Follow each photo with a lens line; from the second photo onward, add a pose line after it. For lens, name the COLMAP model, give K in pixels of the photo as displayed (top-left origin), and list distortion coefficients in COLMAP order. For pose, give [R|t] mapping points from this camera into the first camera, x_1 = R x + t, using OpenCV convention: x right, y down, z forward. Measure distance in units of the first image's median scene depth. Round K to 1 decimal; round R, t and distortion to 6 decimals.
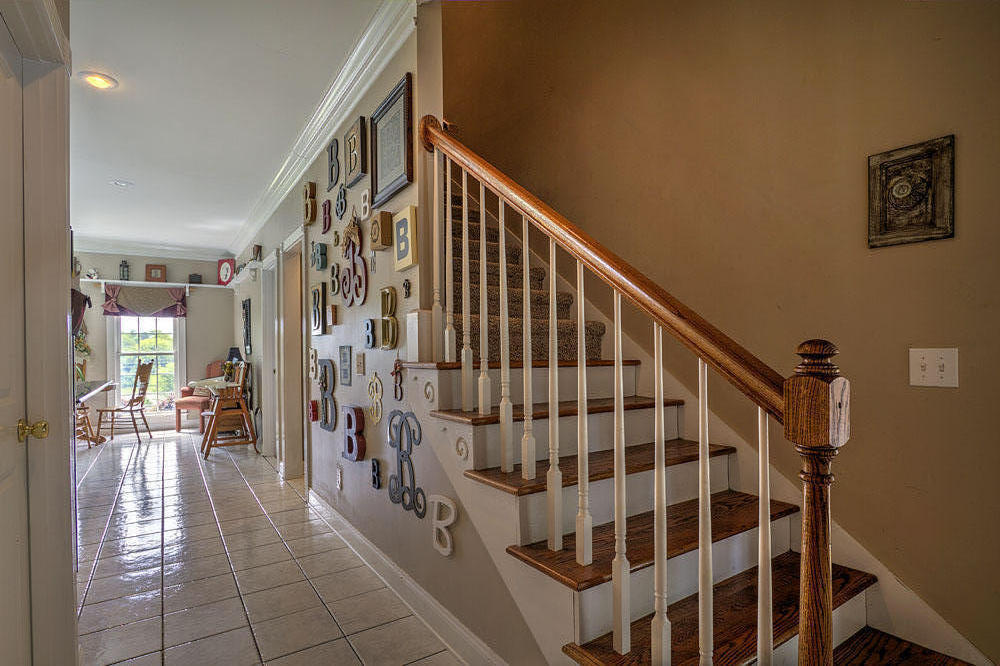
lens RADIAL K [[496.5, 0, 496.8], [0, 496.5, 347.7], [0, 0, 1]] dist [-0.013527, -0.000429]
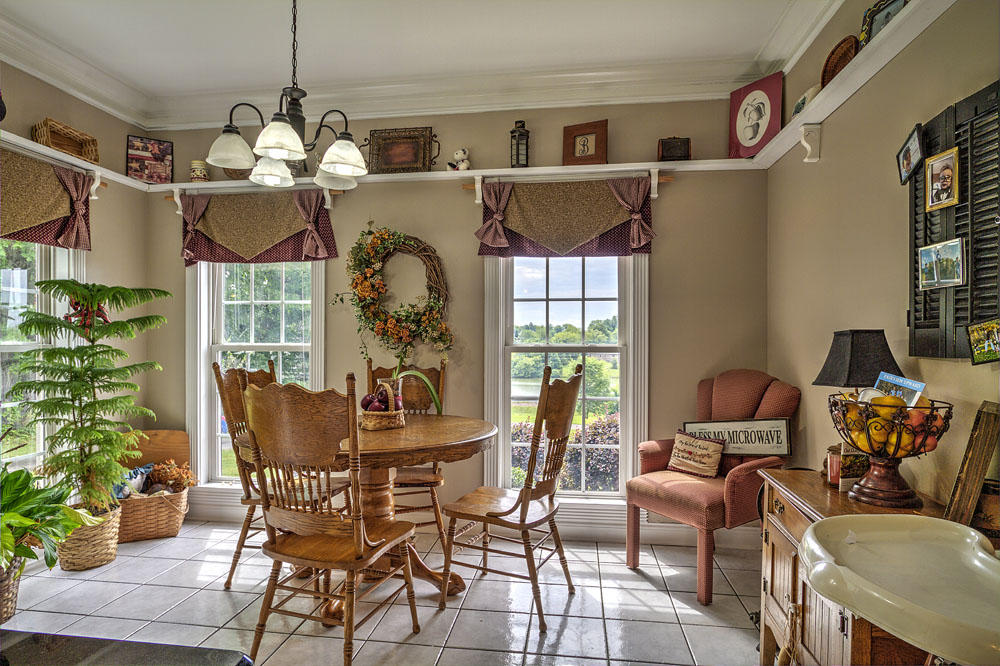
lens RADIAL K [[561.8, 0, 496.3], [0, 561.8, 349.1], [0, 0, 1]] dist [-0.028800, 0.016935]
pose [[0.748080, 0.019528, -0.663321, -0.455174], [-0.011571, 0.999799, 0.016383, 0.005999], [0.663507, -0.004581, 0.748156, 0.633129]]
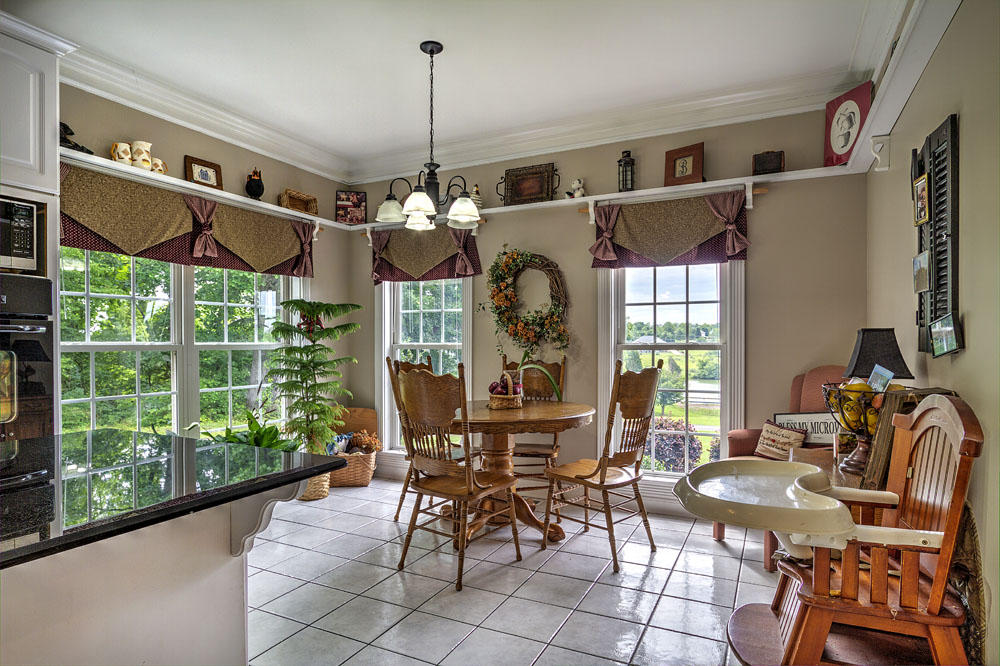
lens RADIAL K [[561.8, 0, 496.3], [0, 561.8, 349.1], [0, 0, 1]] dist [-0.028800, 0.016935]
pose [[0.496245, 0.019733, -0.867958, -0.341846], [-0.004945, 0.999790, 0.019903, 0.005238], [0.868169, -0.005584, 0.496238, 0.616264]]
